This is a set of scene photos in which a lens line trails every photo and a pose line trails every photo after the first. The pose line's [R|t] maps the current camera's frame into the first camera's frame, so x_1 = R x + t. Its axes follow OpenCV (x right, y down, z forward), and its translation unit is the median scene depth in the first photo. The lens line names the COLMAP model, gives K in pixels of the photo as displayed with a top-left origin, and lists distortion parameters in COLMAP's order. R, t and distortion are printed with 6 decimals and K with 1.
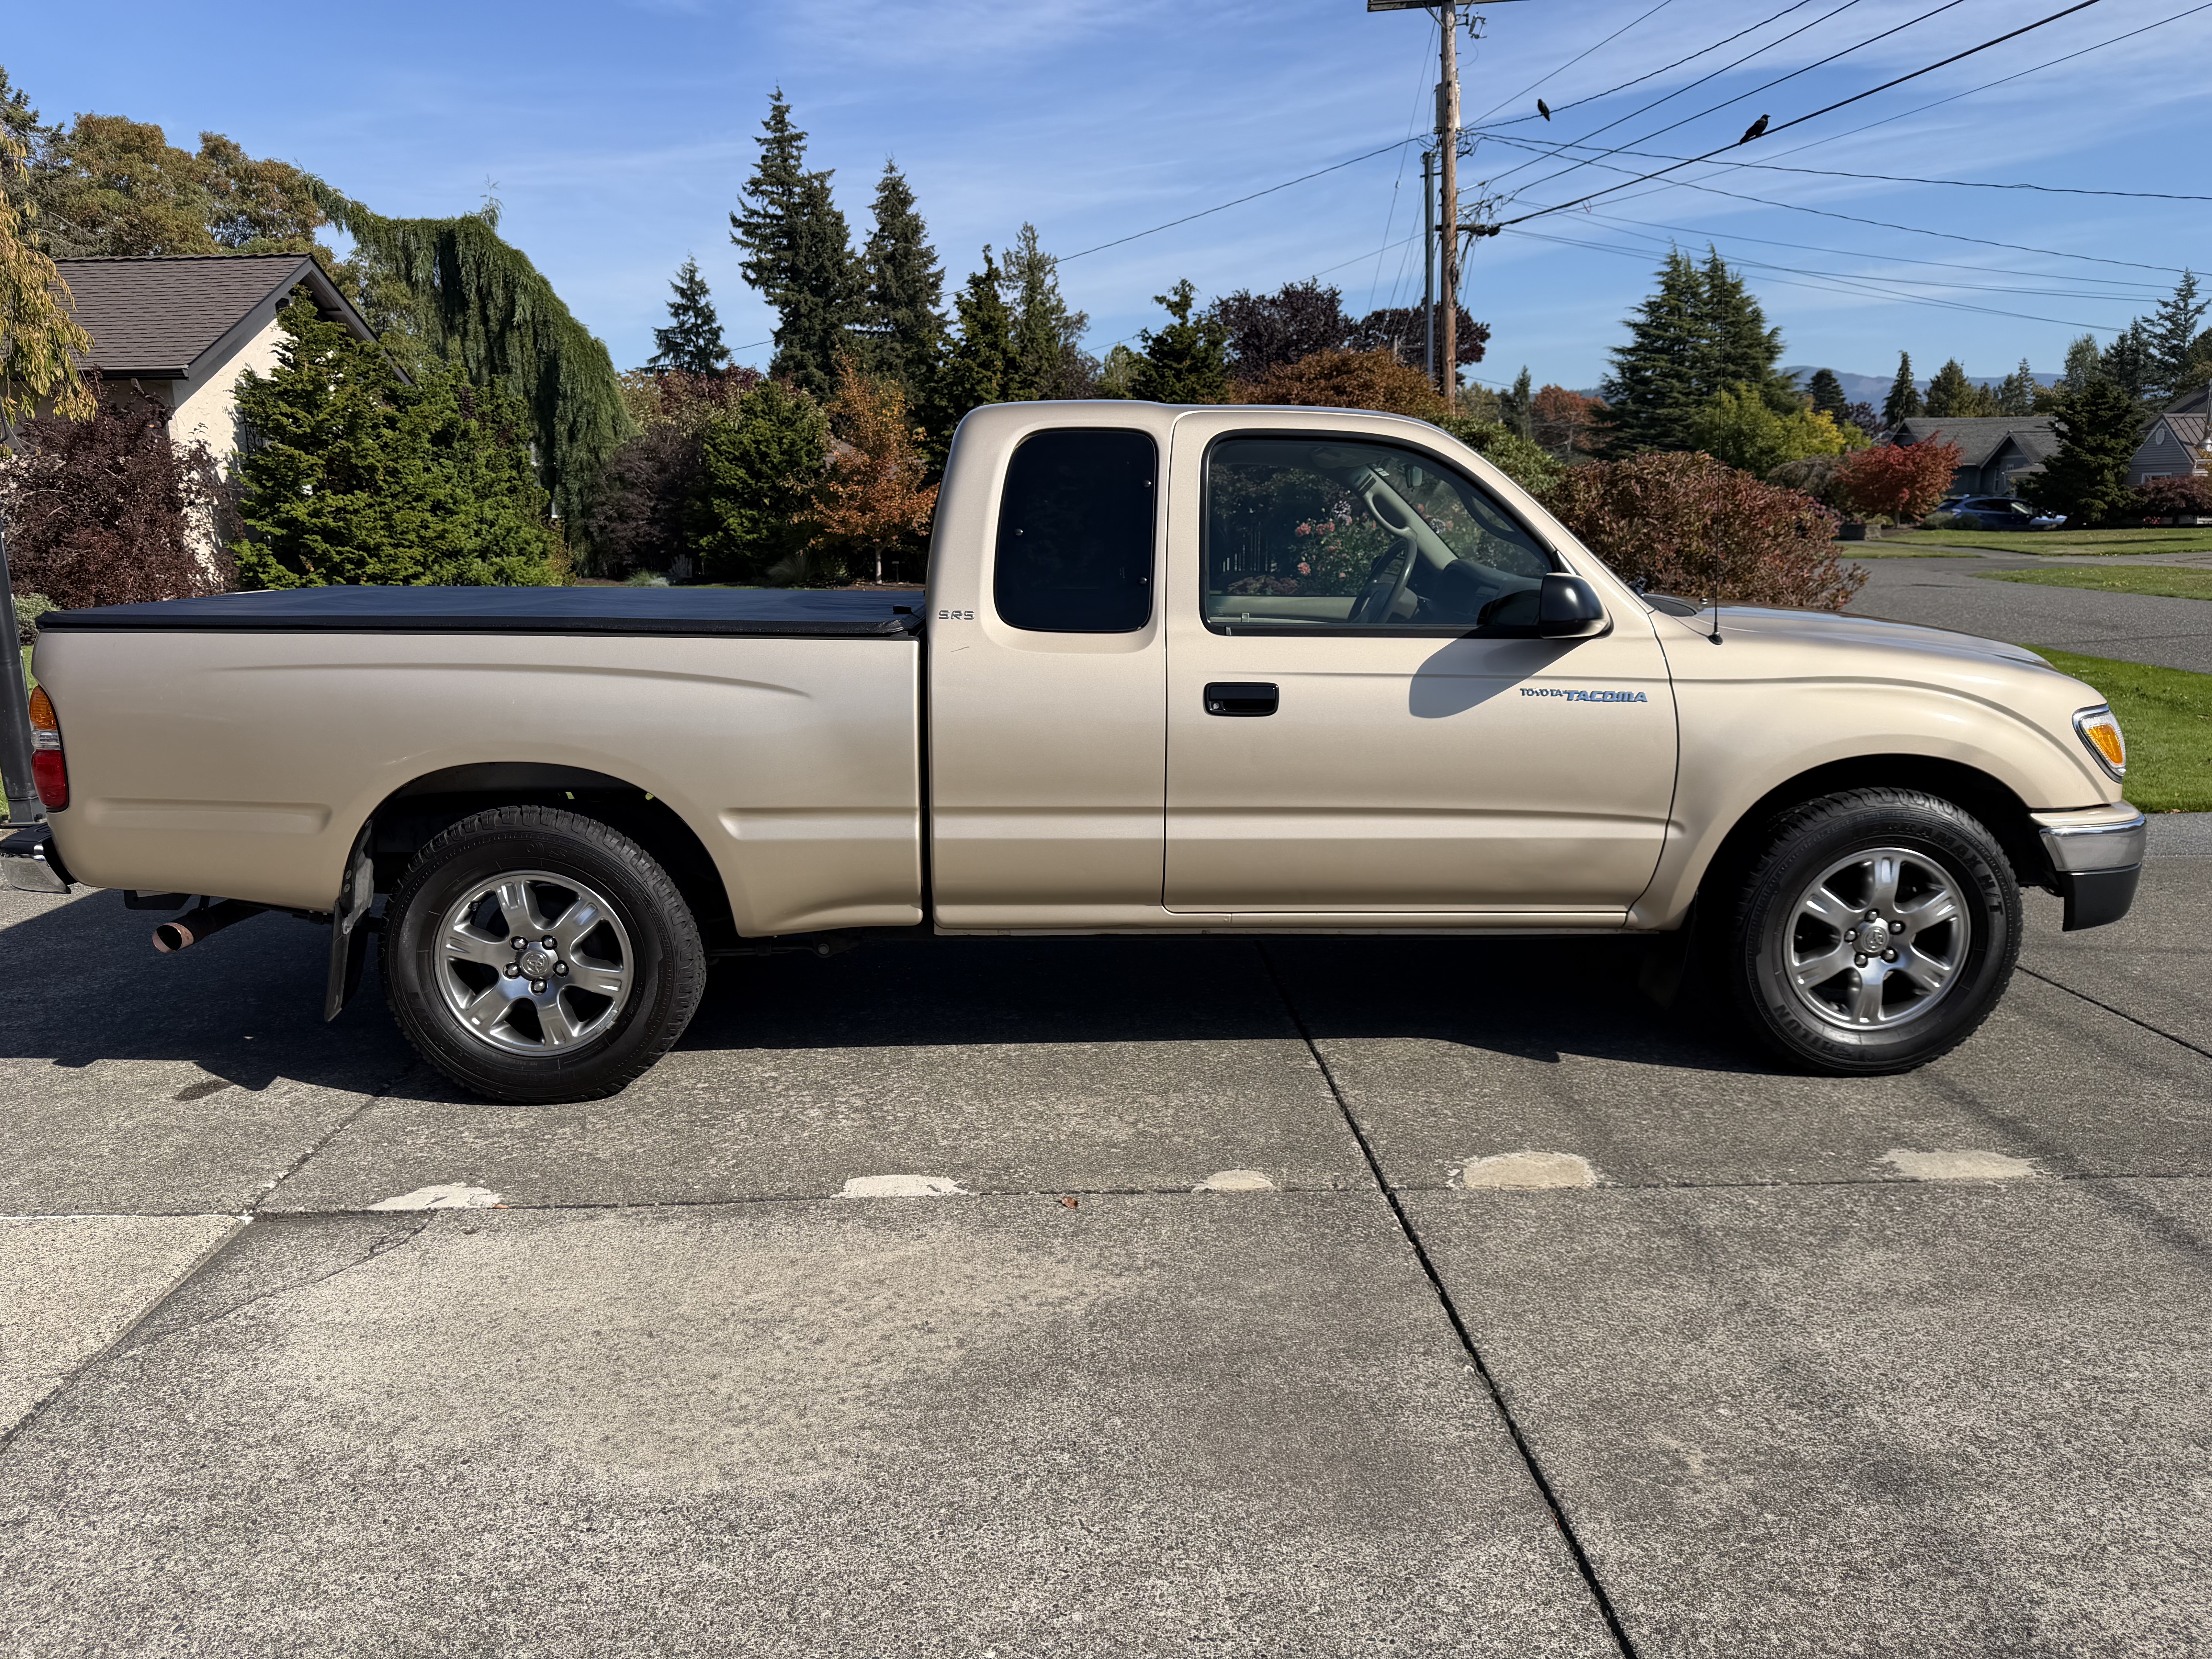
lens RADIAL K [[1535.8, 0, 1101.8], [0, 1535.8, 879.3], [0, 0, 1]] dist [0.128189, -0.231754]
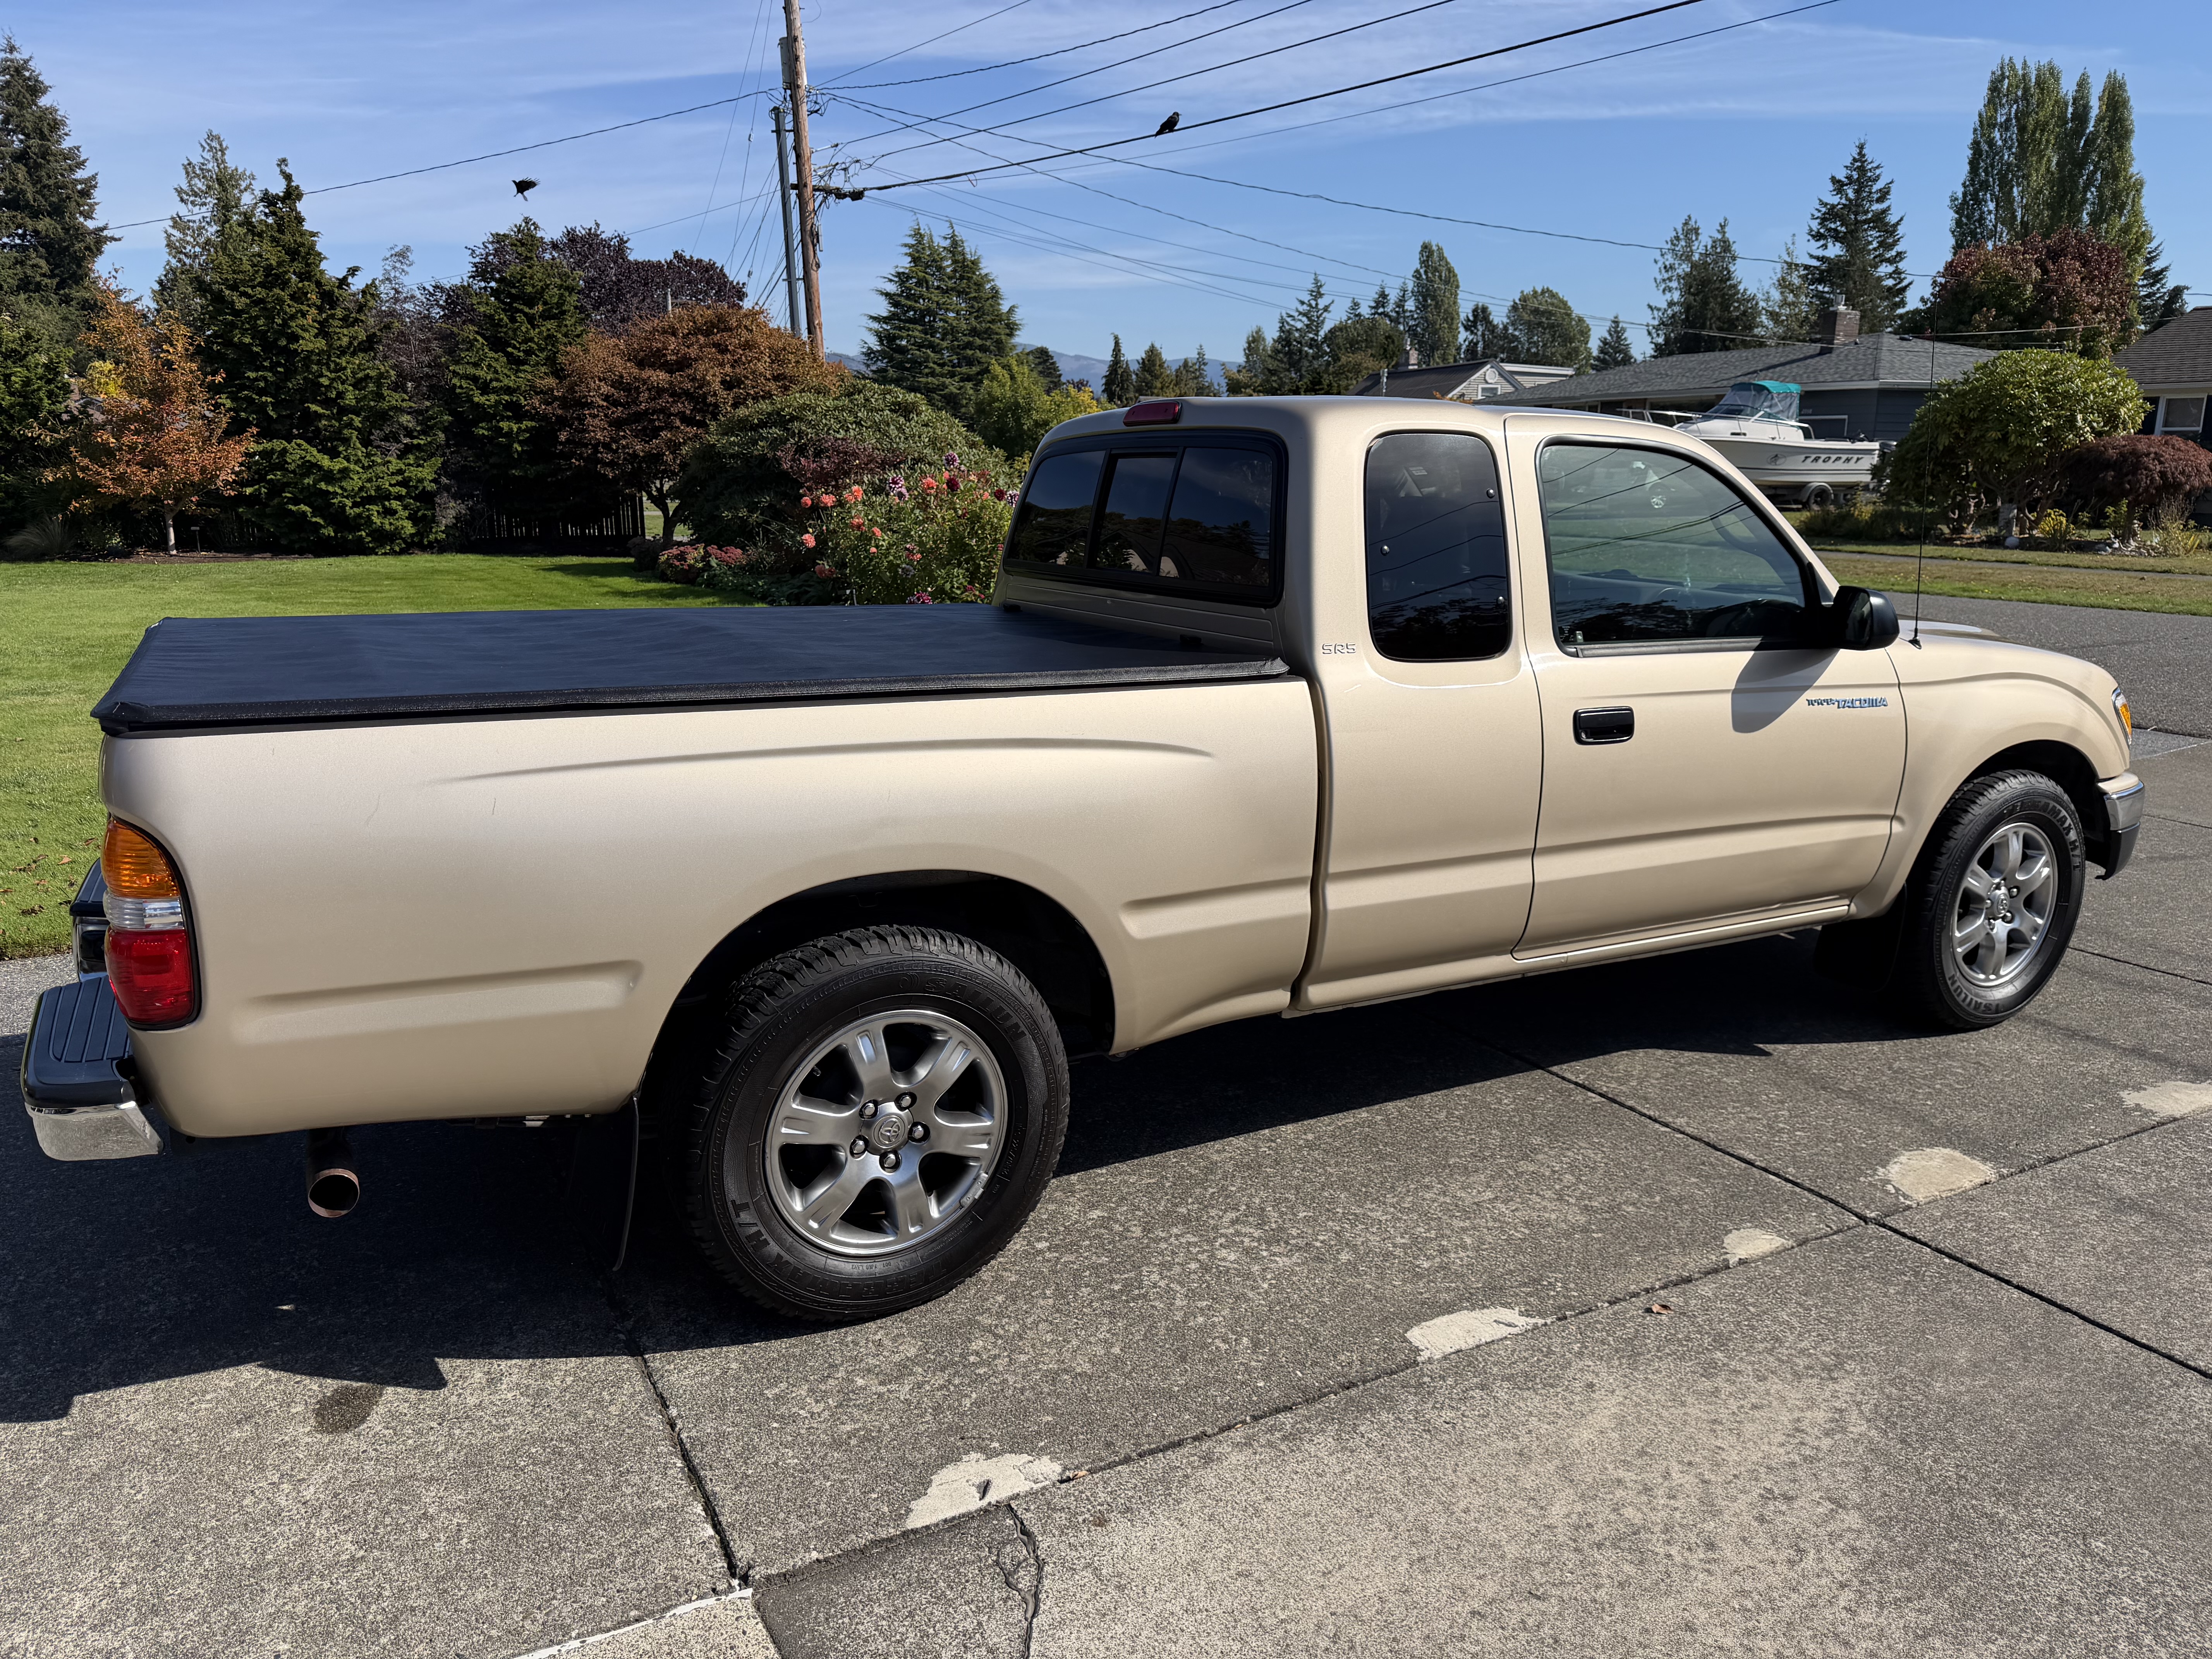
lens RADIAL K [[1551.5, 0, 1102.1], [0, 1551.5, 874.9], [0, 0, 1]] dist [0.015081, -0.018931]
pose [[0.896307, -0.100674, 0.431856, -0.111382], [0.090837, 0.994919, 0.043404, -0.017848], [-0.434031, 0.000325, 0.900898, 0.054028]]
